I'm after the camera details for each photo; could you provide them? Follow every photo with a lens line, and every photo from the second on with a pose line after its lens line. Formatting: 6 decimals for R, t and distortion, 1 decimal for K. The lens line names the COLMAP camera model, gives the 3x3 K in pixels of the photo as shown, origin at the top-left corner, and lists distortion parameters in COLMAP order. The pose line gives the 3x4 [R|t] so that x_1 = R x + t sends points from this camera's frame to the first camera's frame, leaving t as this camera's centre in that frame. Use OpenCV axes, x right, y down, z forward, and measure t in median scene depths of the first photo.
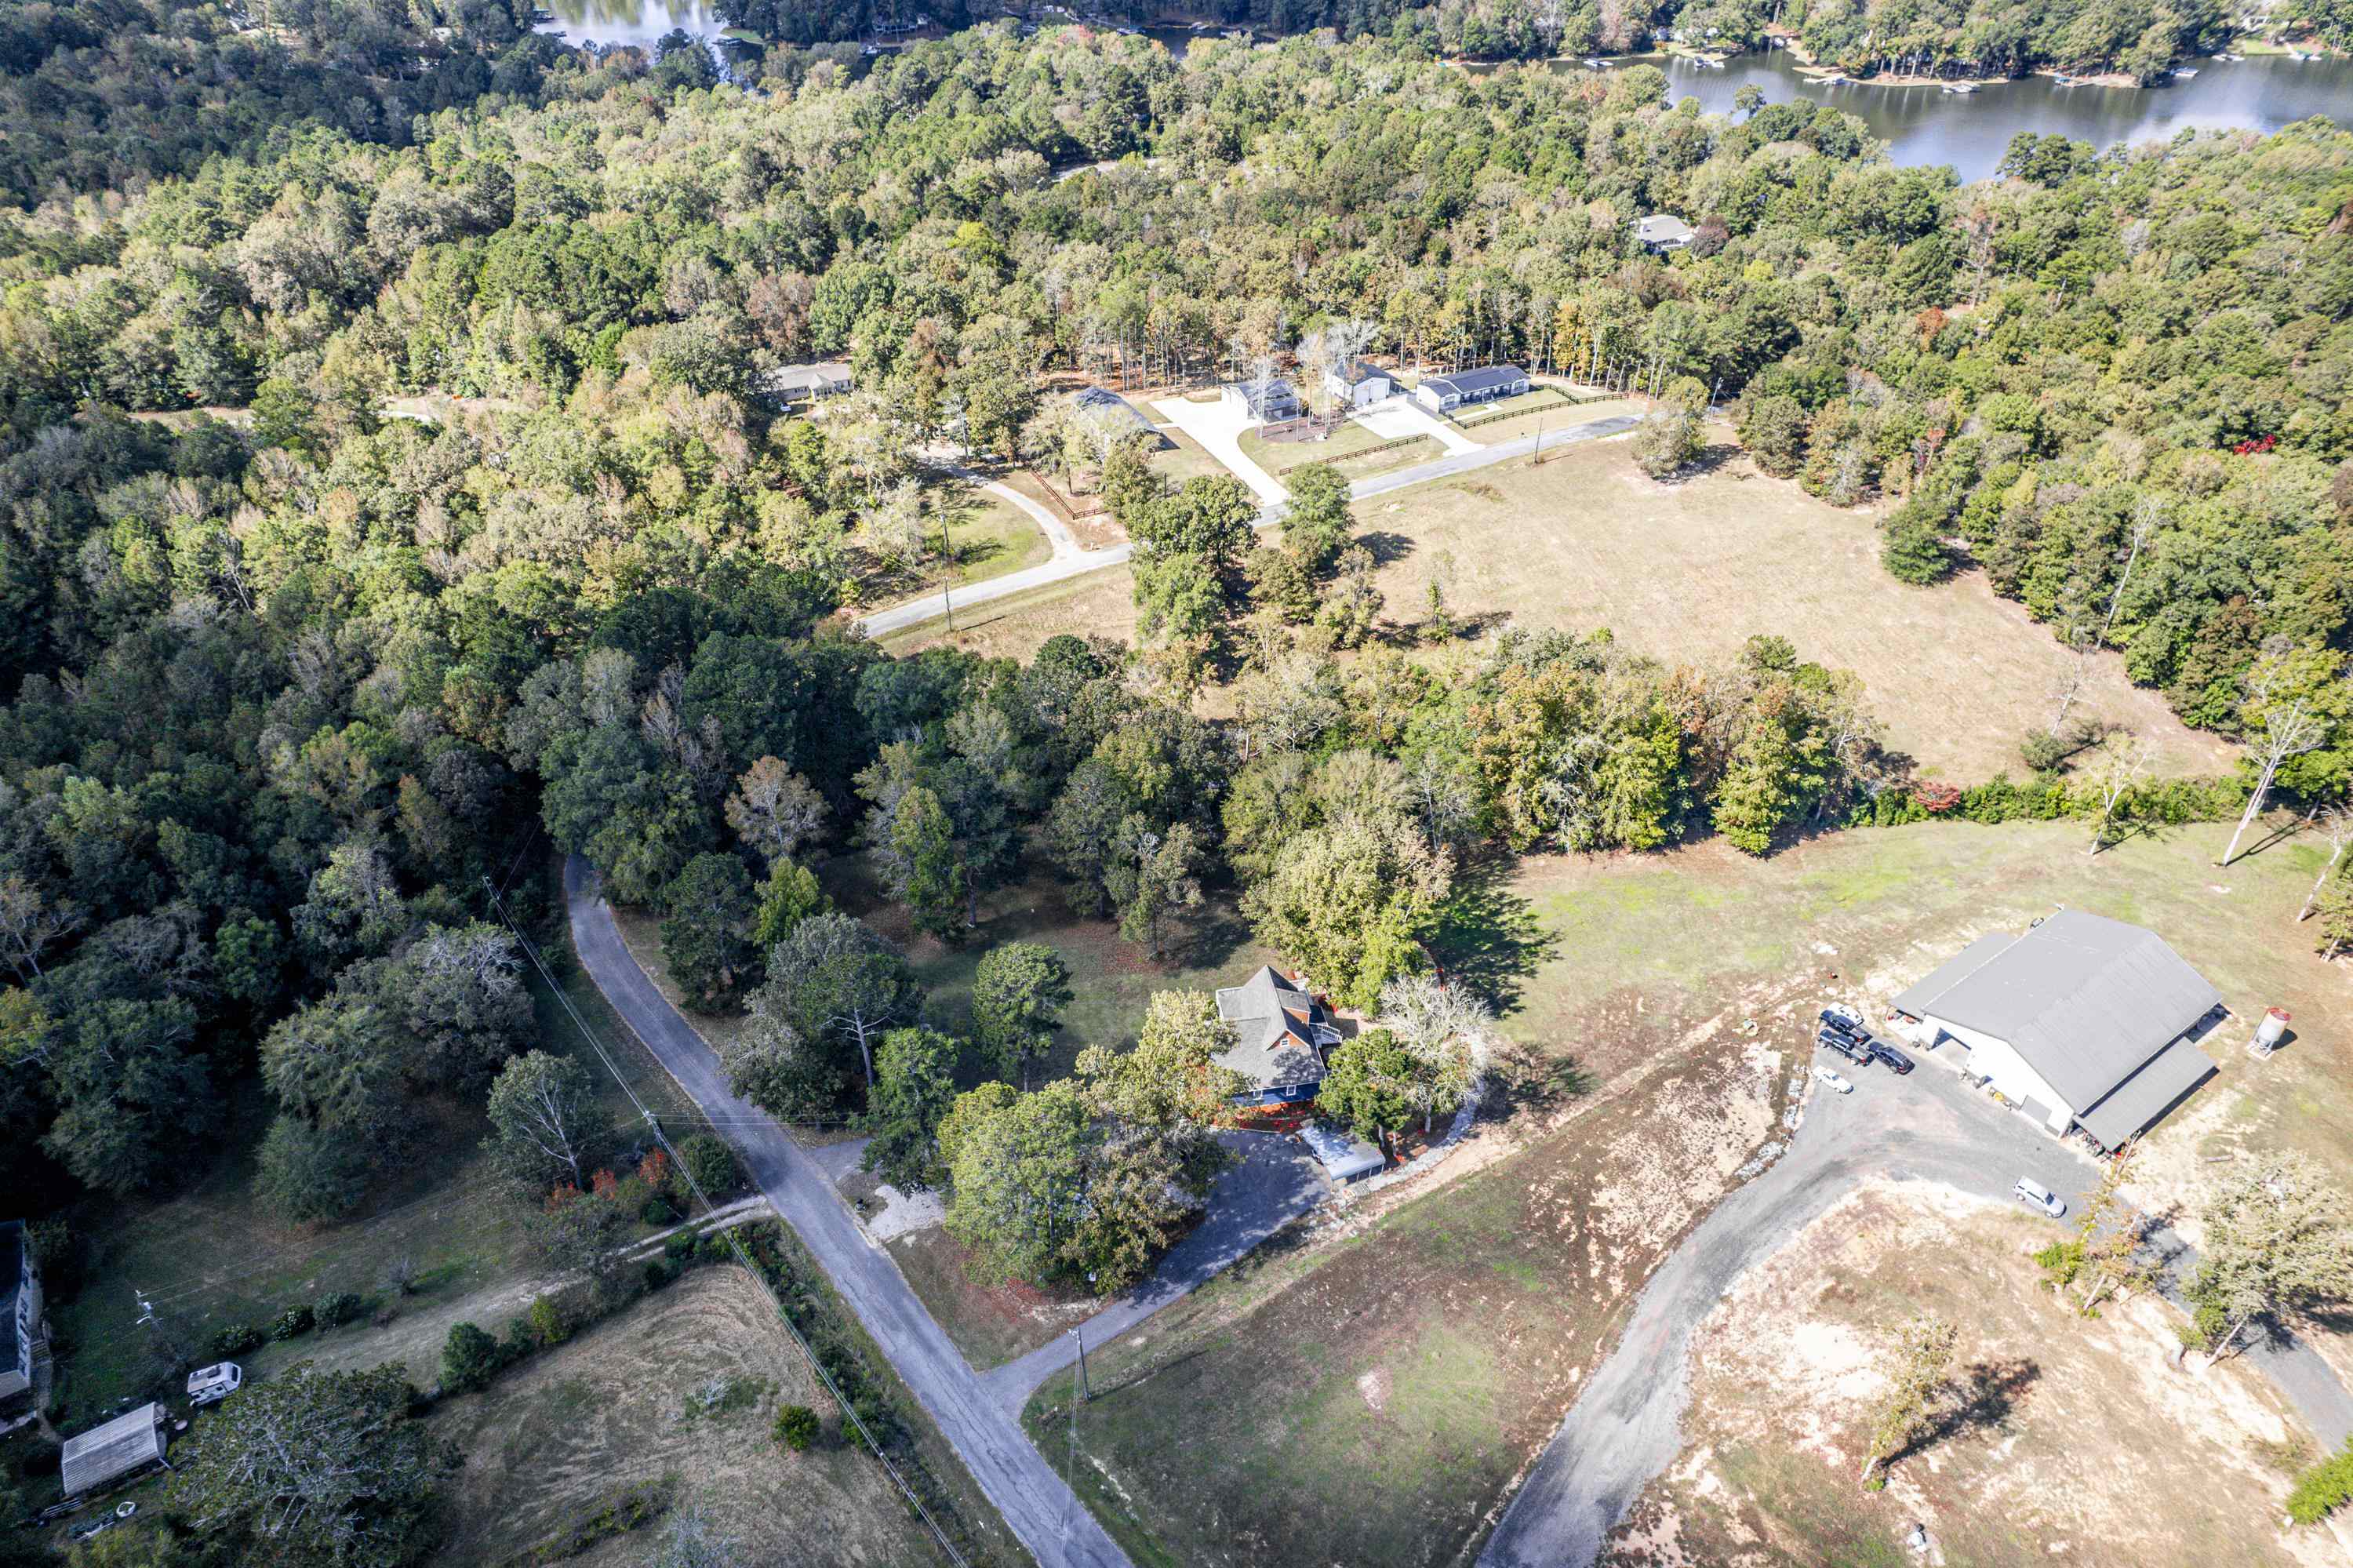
lens RADIAL K [[1522.7, 0, 1171.1], [0, 1522.7, 795.7], [0, 0, 1]] dist [-0.088272, 0.080755]
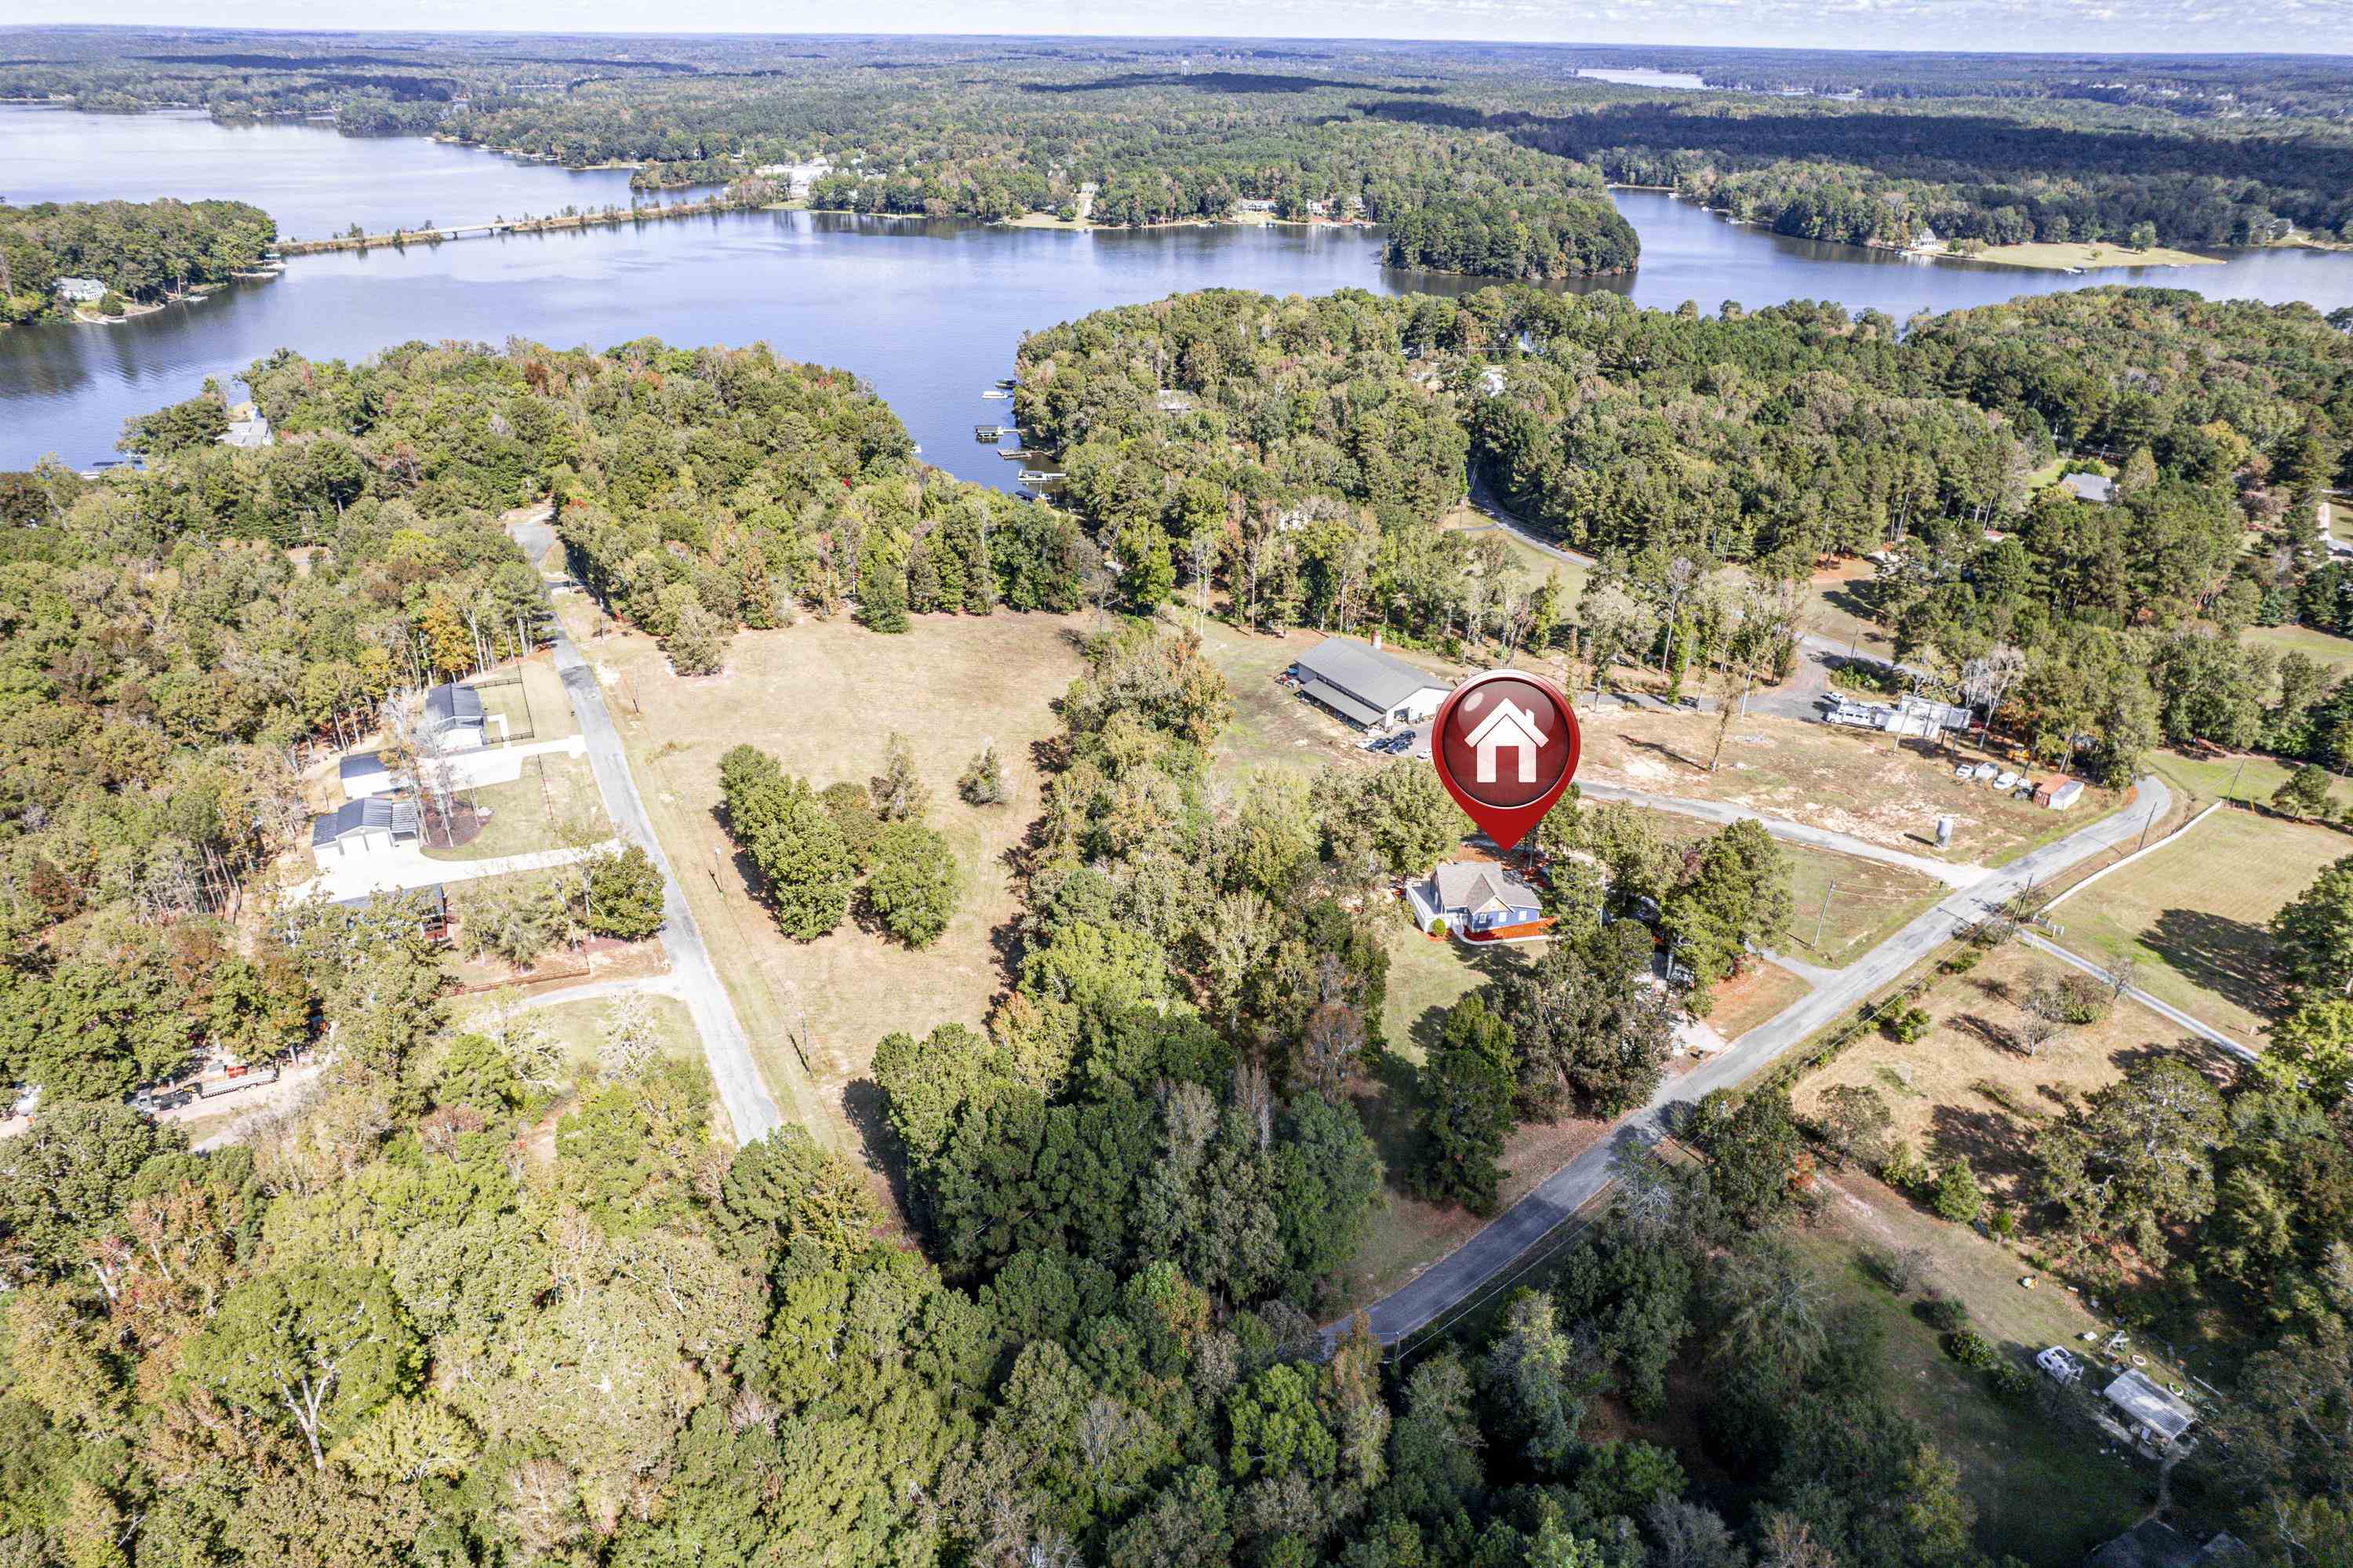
lens RADIAL K [[1522.7, 0, 1182.2], [0, 1522.7, 780.0], [0, 0, 1]] dist [-0.088272, 0.080755]
pose [[0.023775, -0.441325, 0.897032, -1.002494], [0.581623, 0.735906, 0.346638, -0.489054], [-0.813111, 0.513493, 0.274181, 0.677536]]
